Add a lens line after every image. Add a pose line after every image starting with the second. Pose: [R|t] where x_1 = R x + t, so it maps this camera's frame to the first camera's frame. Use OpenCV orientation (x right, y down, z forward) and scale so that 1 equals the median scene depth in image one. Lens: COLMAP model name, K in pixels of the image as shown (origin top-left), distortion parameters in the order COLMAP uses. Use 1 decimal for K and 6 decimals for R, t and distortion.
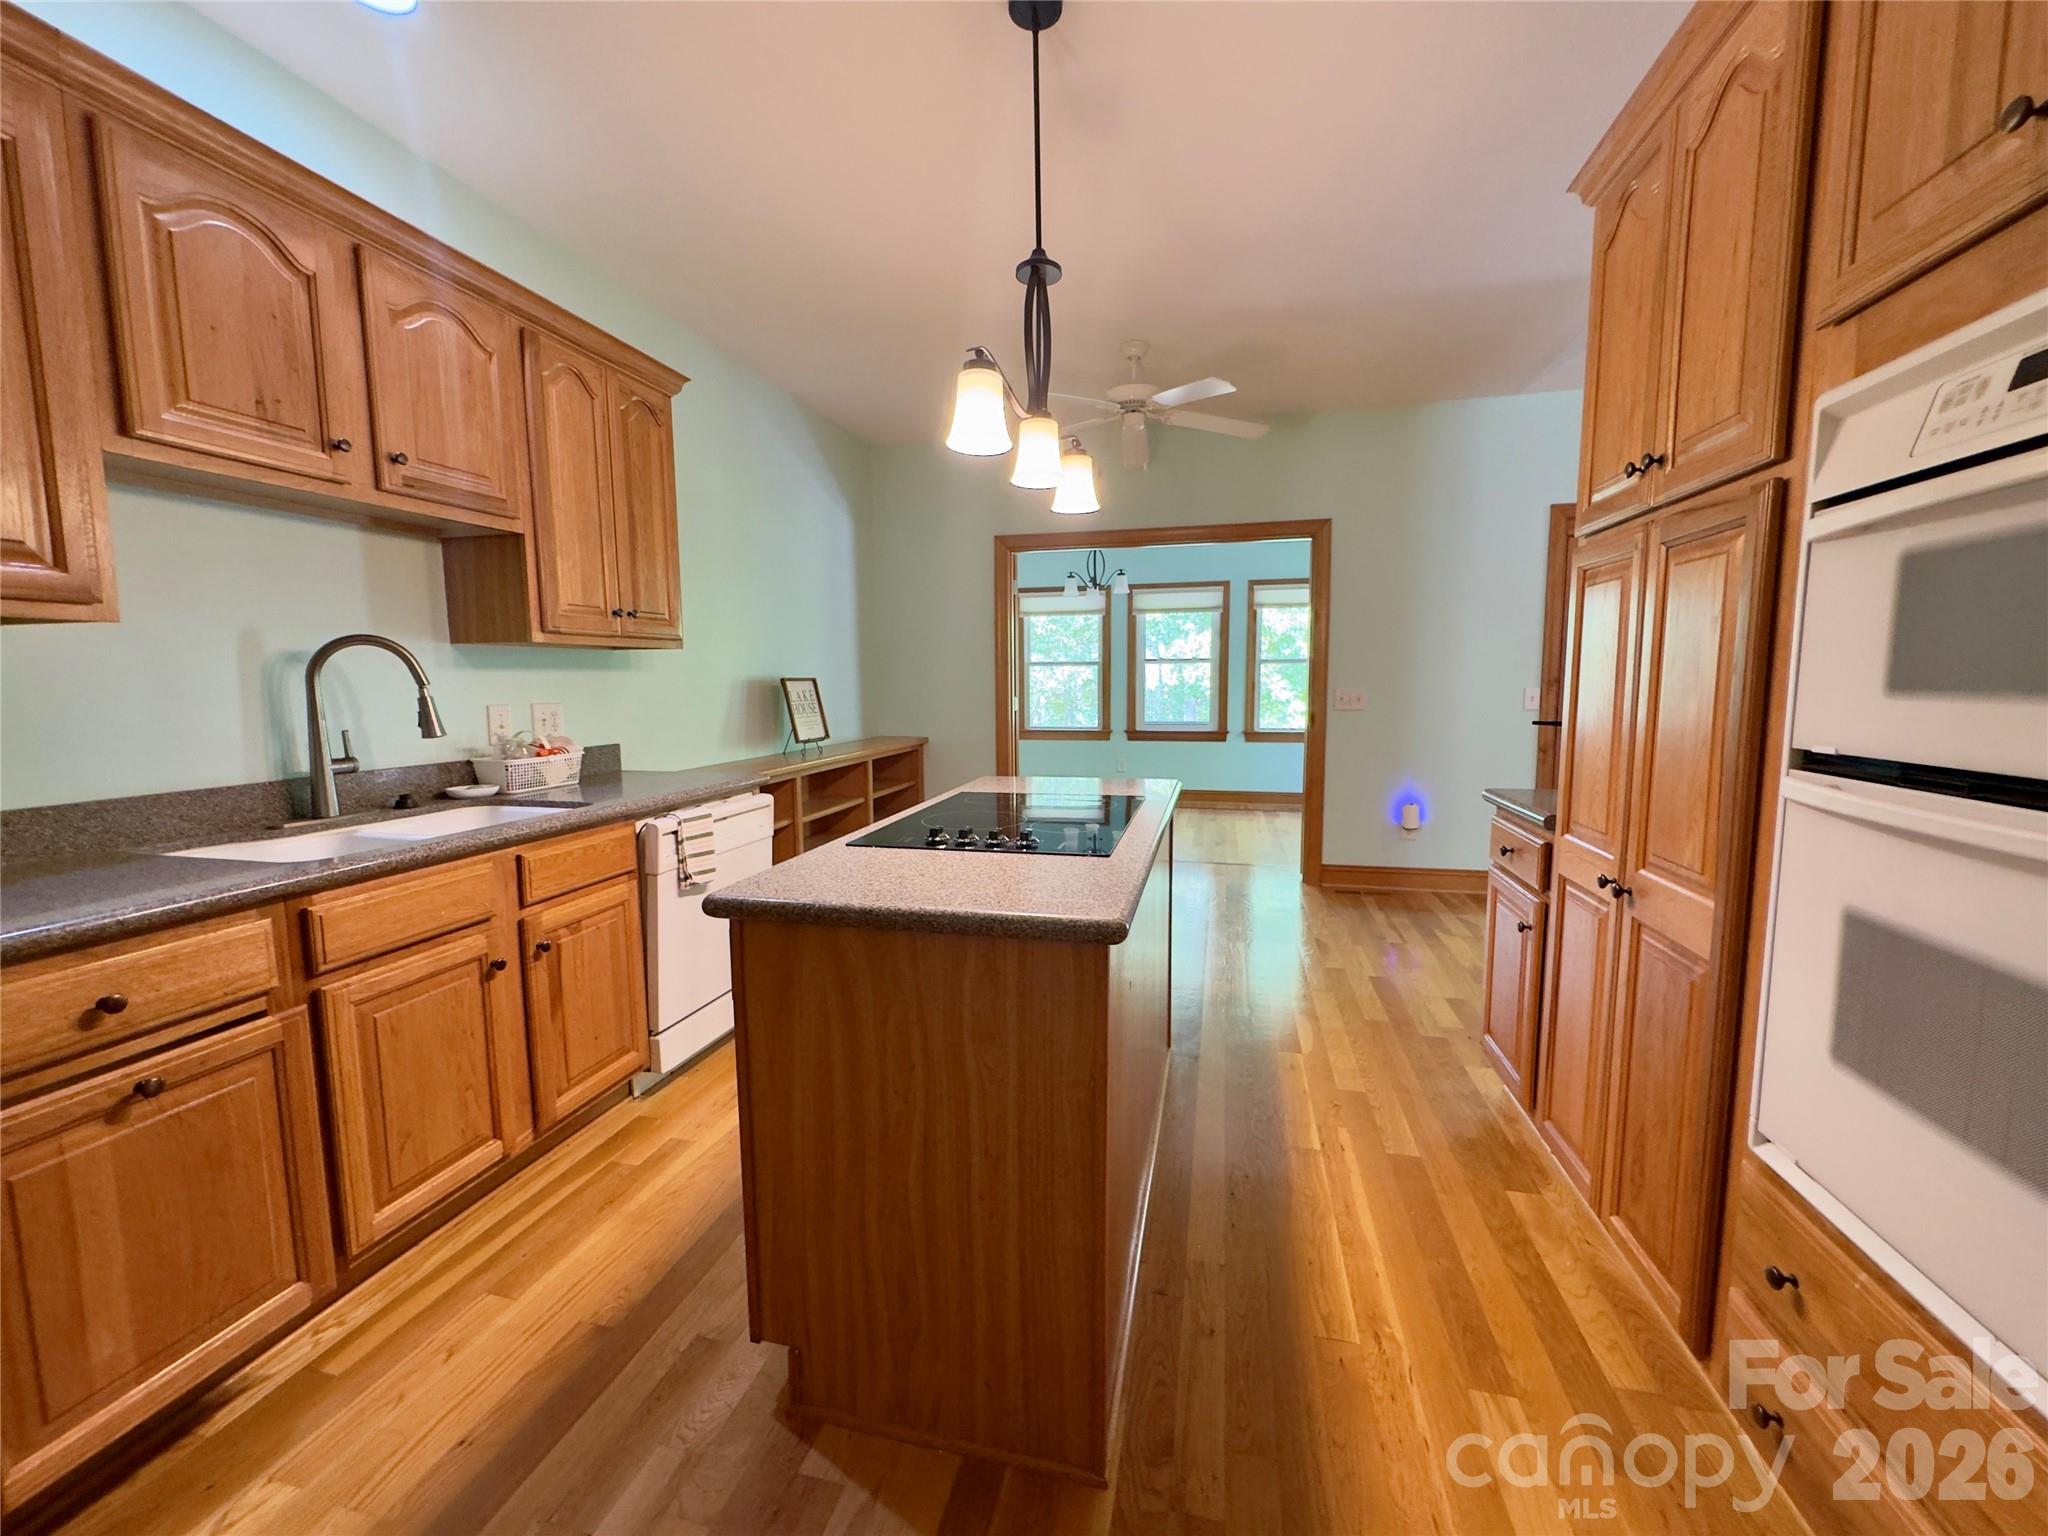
lens RADIAL K [[817.4, 0, 1024.0], [0, 817.4, 768.0], [0, 0, 1]] dist [-0.002286, -0.000140]
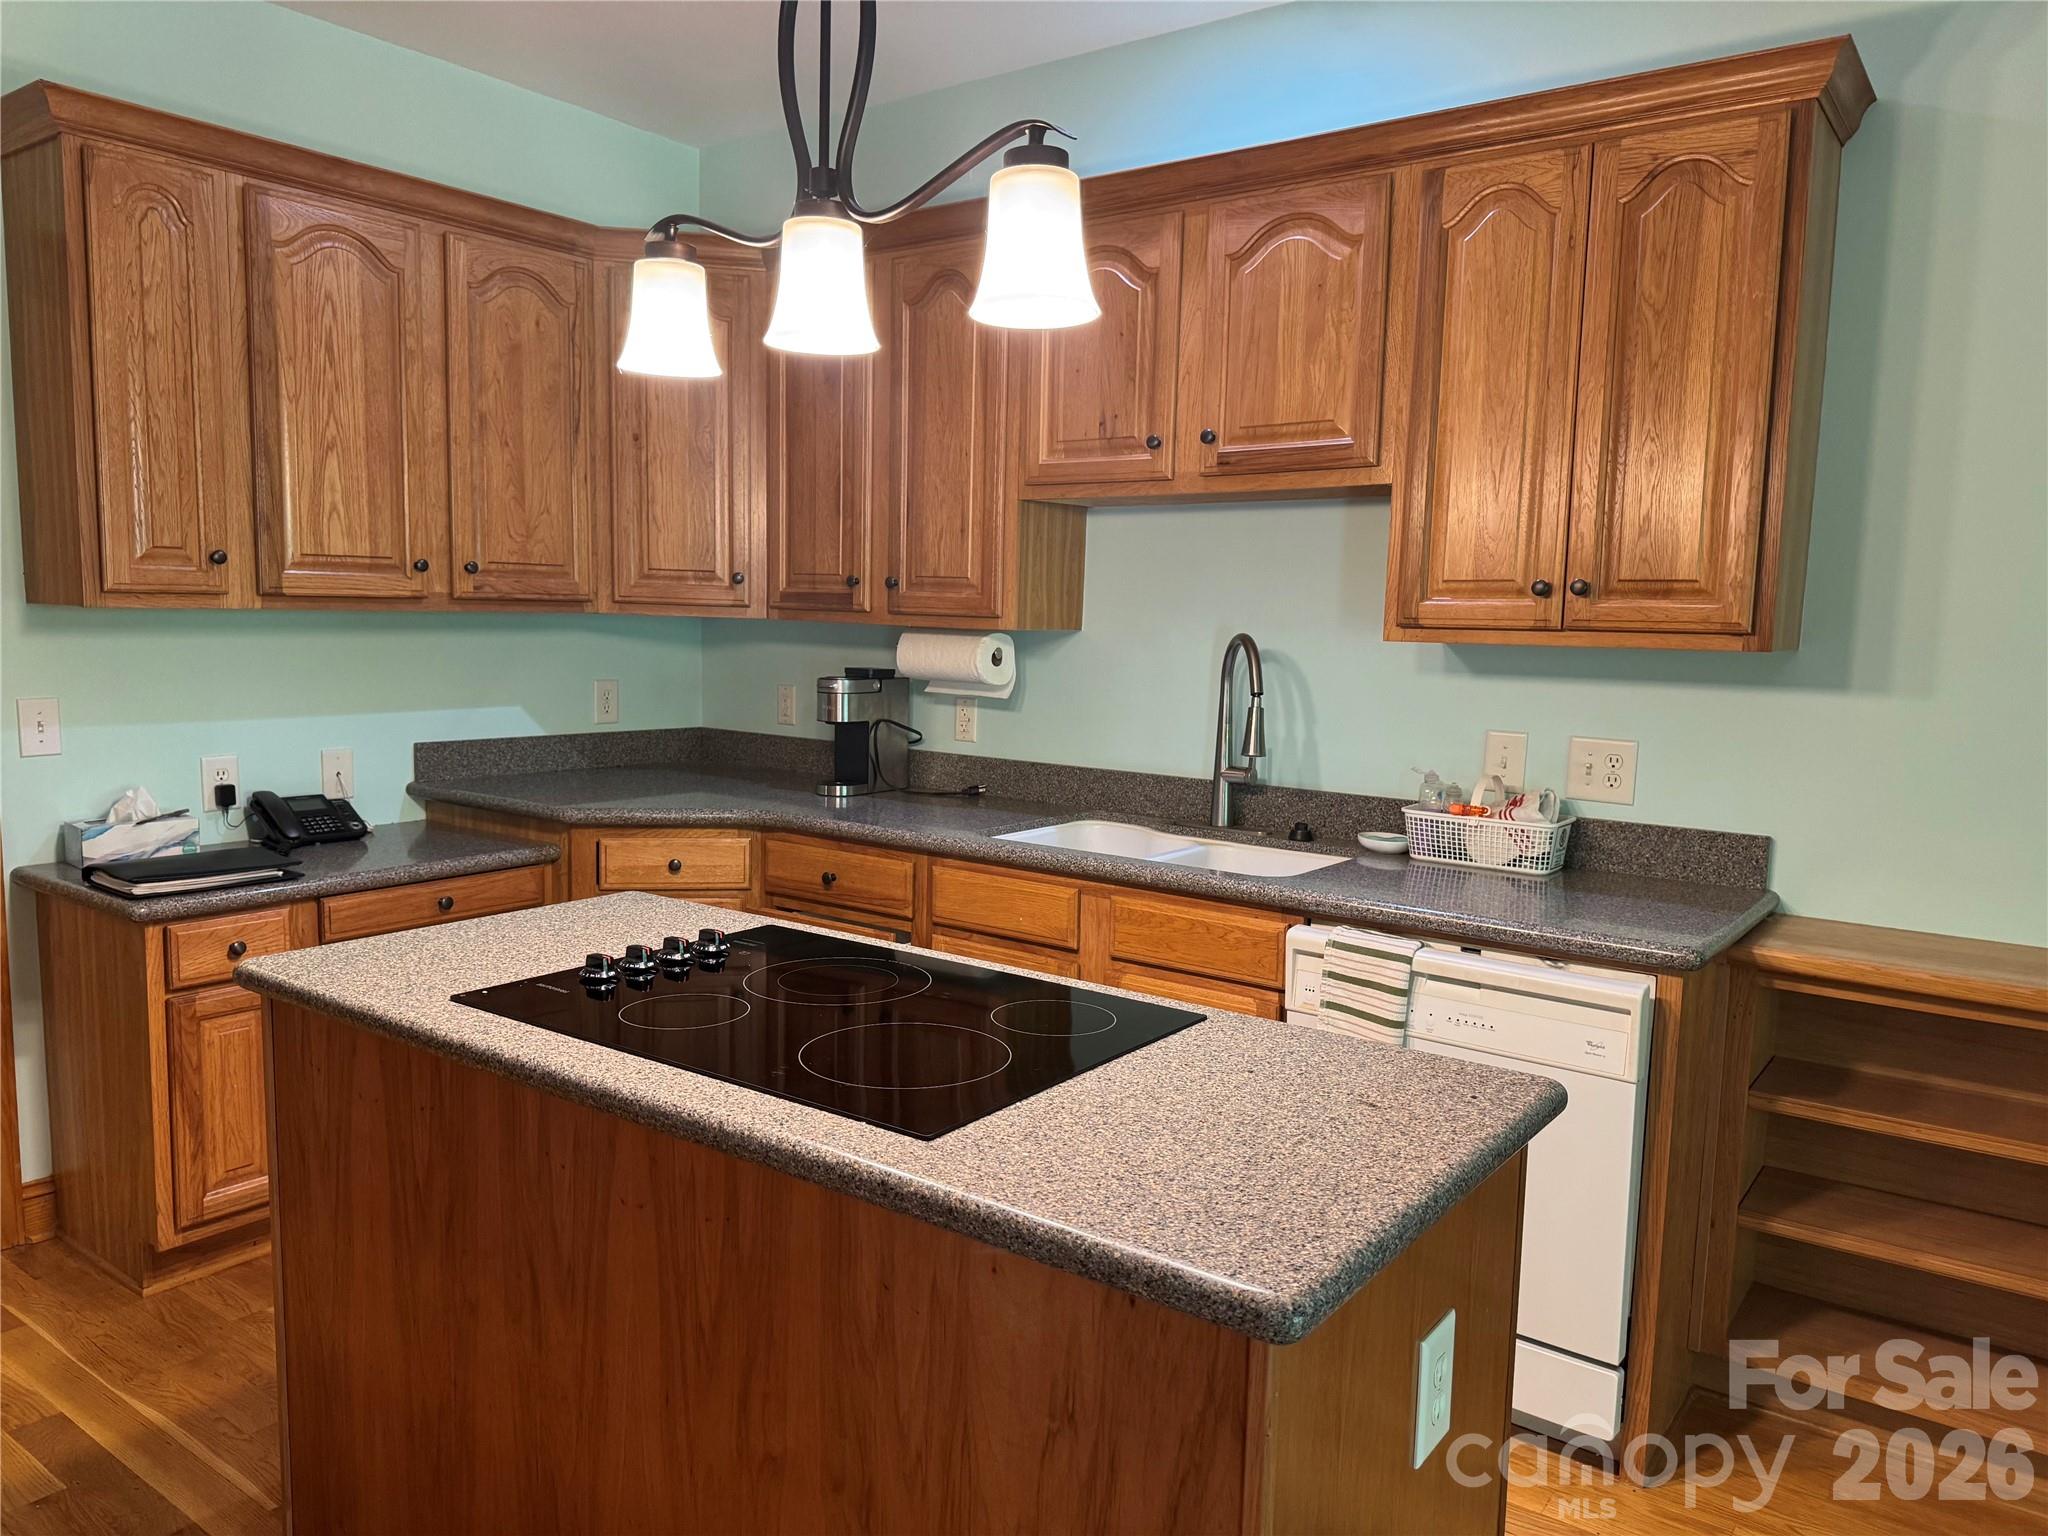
lens RADIAL K [[1434.6, 0, 1027.2], [0, 1434.6, 775.9], [0, 0, 1]] dist [0.068594, -0.088542]
pose [[-0.391899, 0.107458, -0.913711, 0.693330], [-0.121274, 0.978455, 0.167087, -0.230780], [0.911980, 0.176290, -0.370424, 1.319668]]
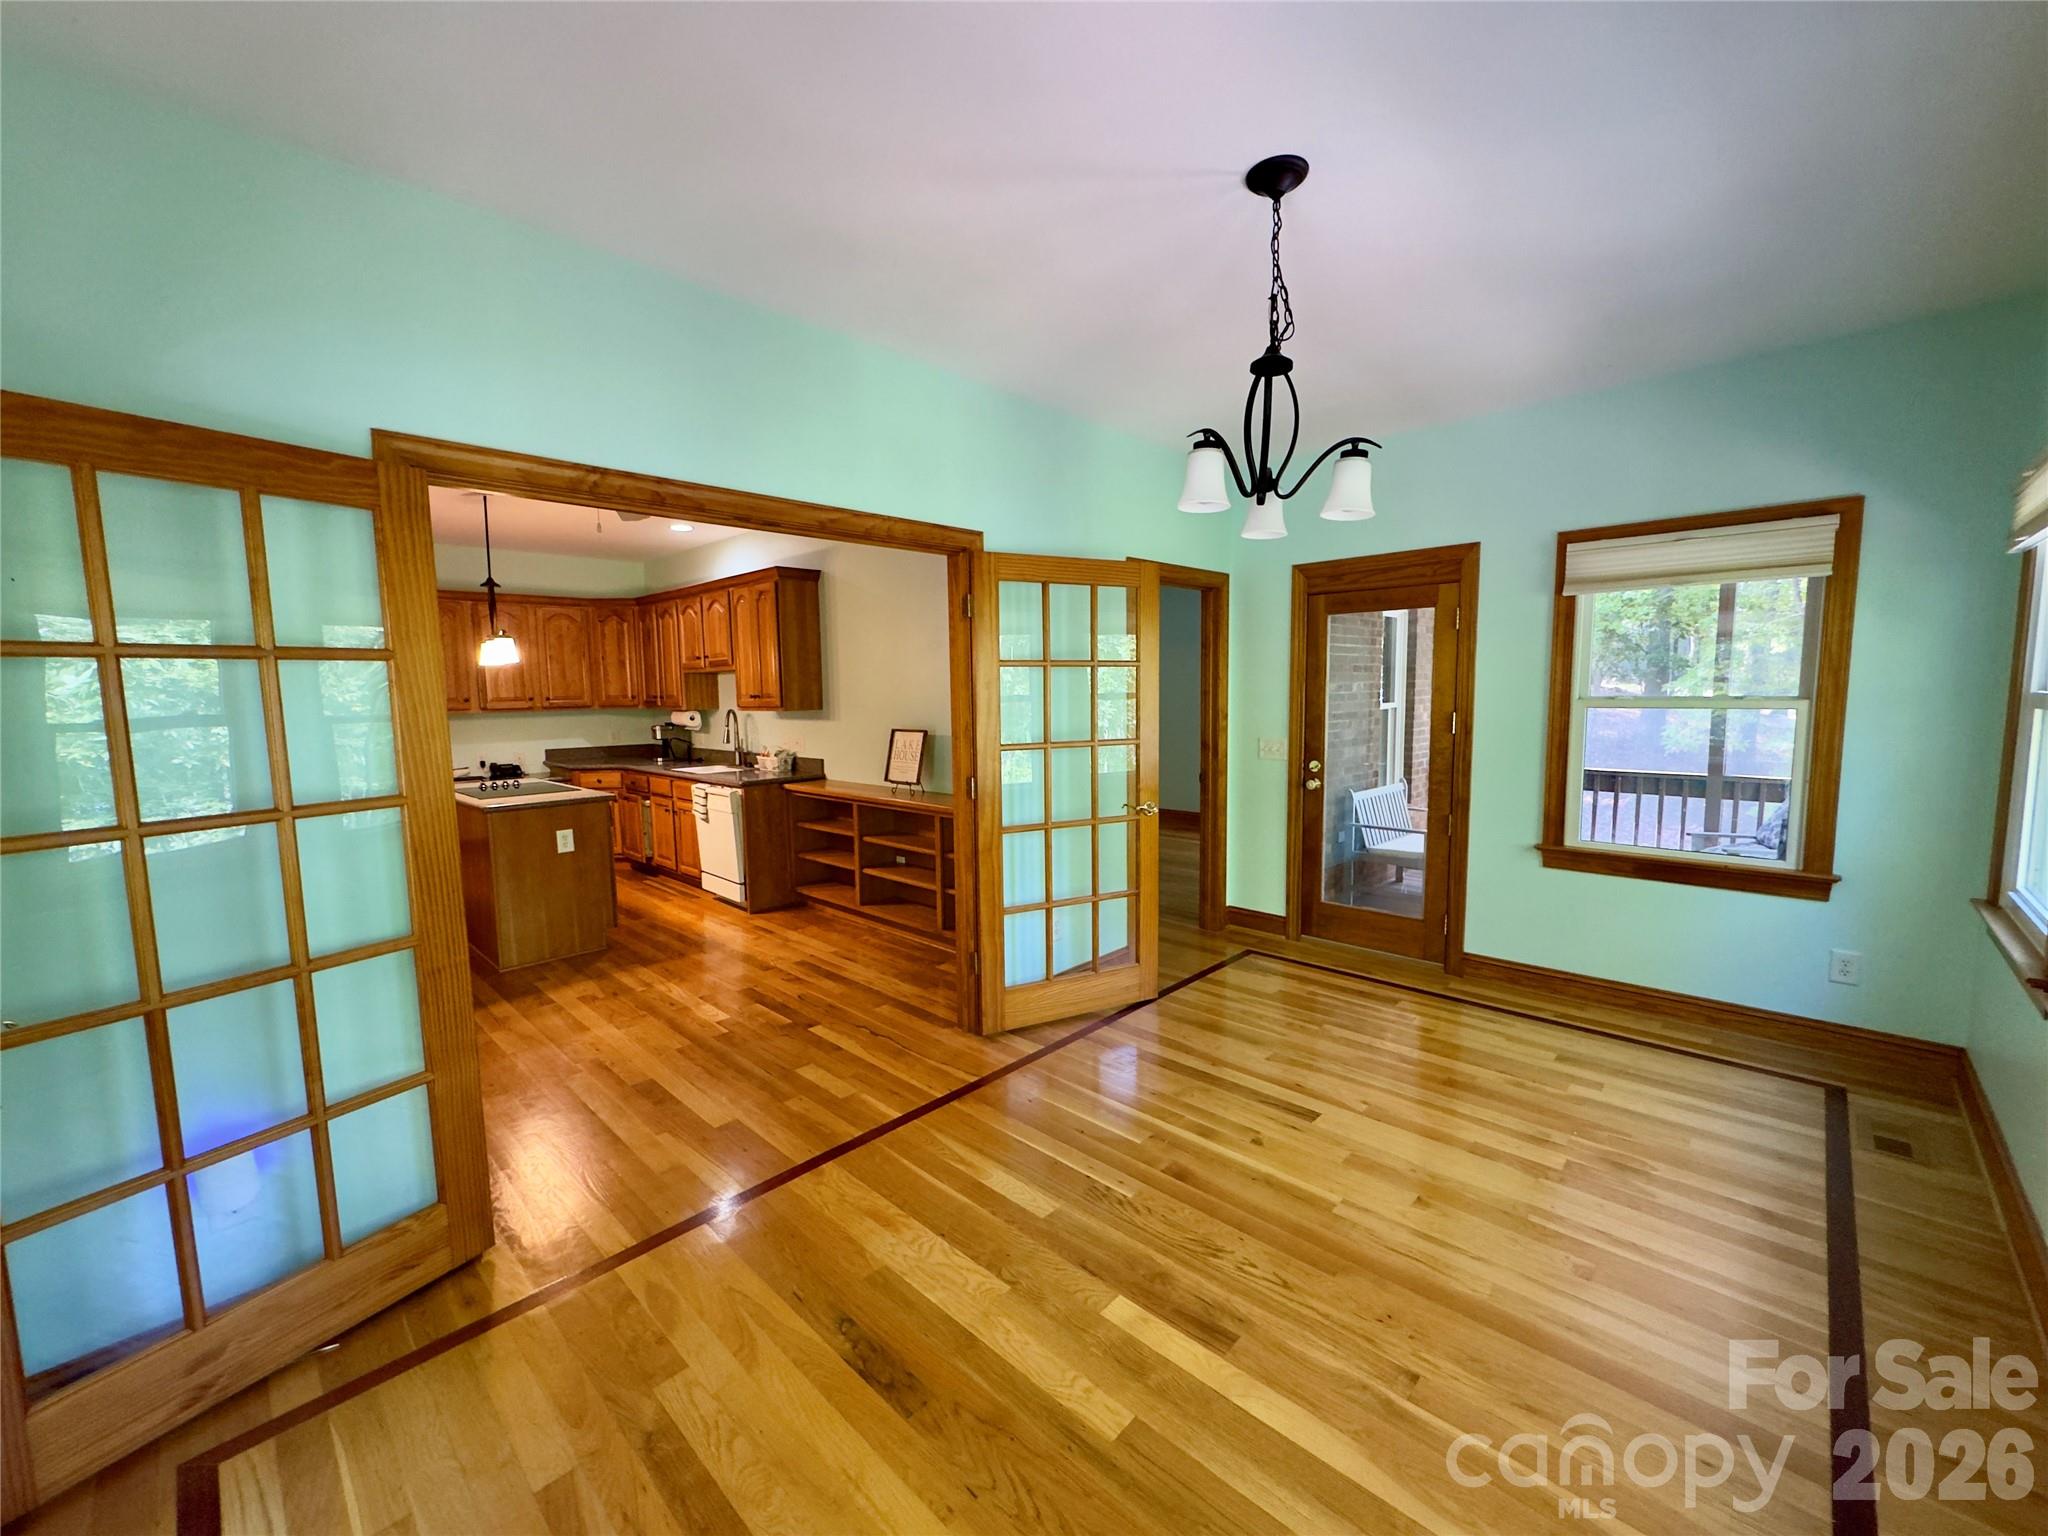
lens RADIAL K [[817.4, 0, 1024.0], [0, 817.4, 768.0], [0, 0, 1]] dist [-0.002286, -0.000140]
pose [[-0.506691, 0.103181, -0.855931, 1.280213], [-0.074090, 0.983928, 0.162471, -0.509408], [0.858938, 0.145738, -0.490903, 3.381250]]
